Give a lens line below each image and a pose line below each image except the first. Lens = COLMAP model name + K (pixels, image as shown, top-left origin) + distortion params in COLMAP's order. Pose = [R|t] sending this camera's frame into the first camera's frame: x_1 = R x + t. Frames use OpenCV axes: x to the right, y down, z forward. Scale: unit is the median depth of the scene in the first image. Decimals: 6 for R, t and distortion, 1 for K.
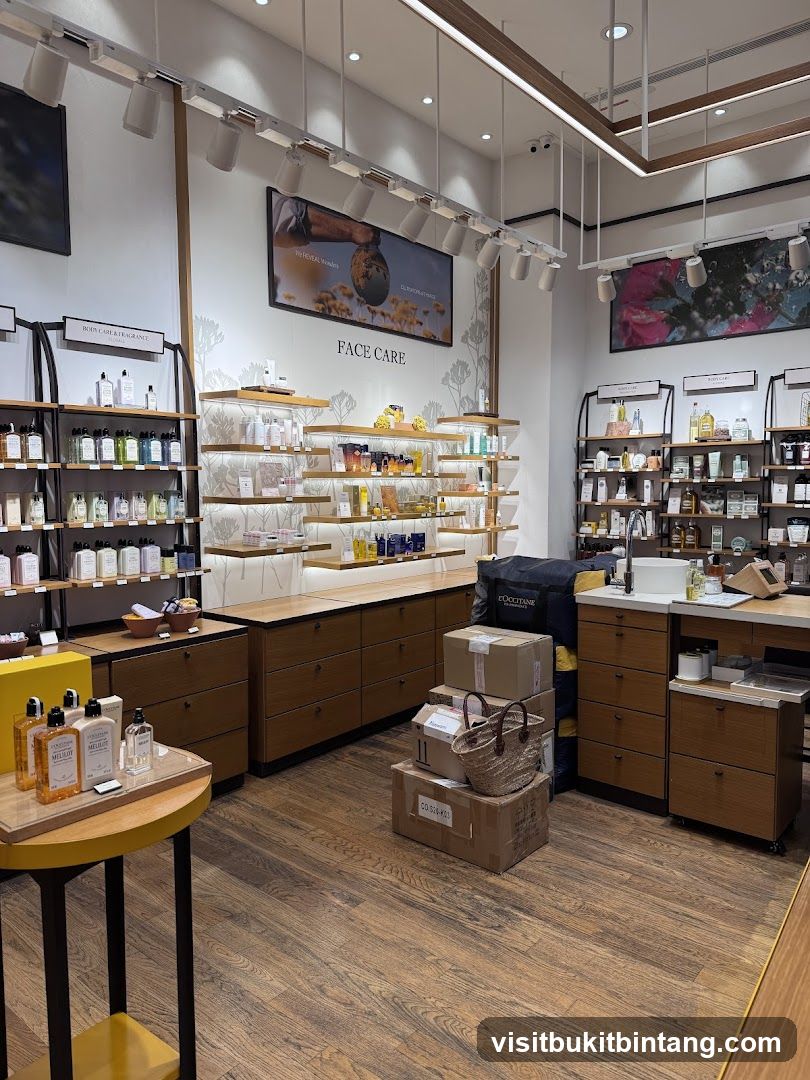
lens RADIAL K [[801.1, 0, 410.2], [0, 801.1, 522.5], [0, 0, 1]] dist [0.001962, -0.002728]
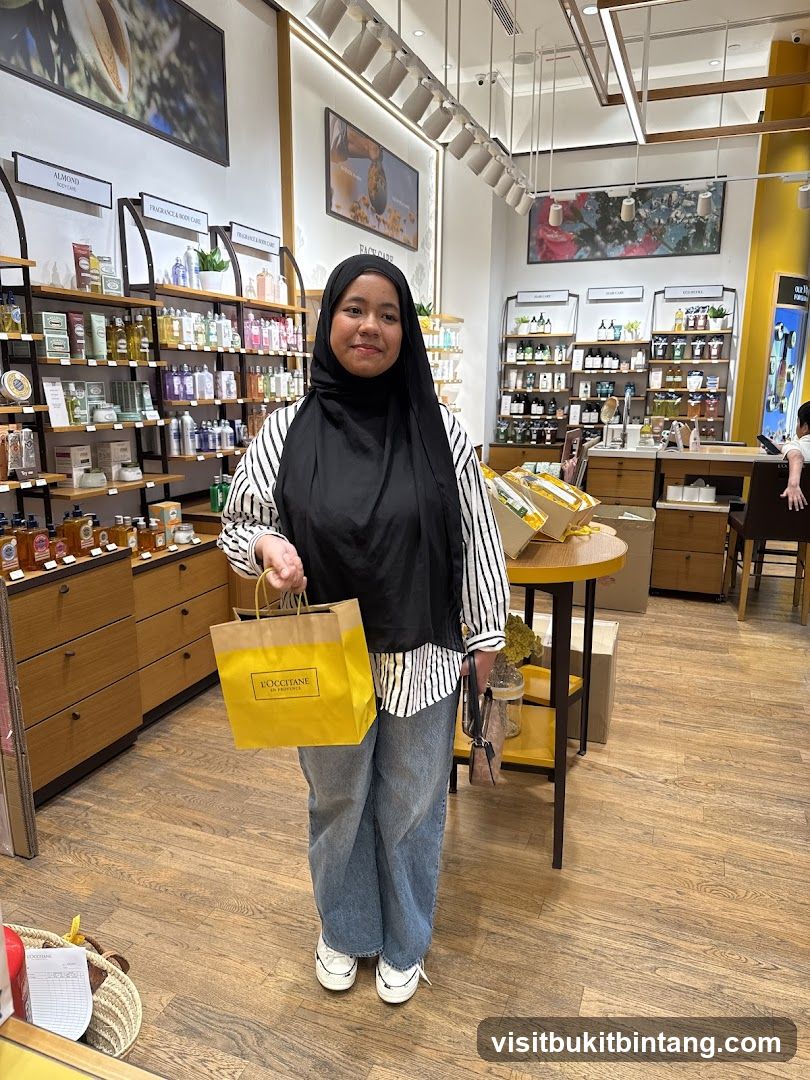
lens RADIAL K [[801.1, 0, 408.0], [0, 801.1, 532.8], [0, 0, 1]] dist [0.001962, -0.002728]
pose [[0.948452, -0.047633, 0.313321, -0.373687], [0.001450, 0.989282, 0.146007, 0.019380], [-0.316917, -0.138026, 0.938356, -0.176219]]
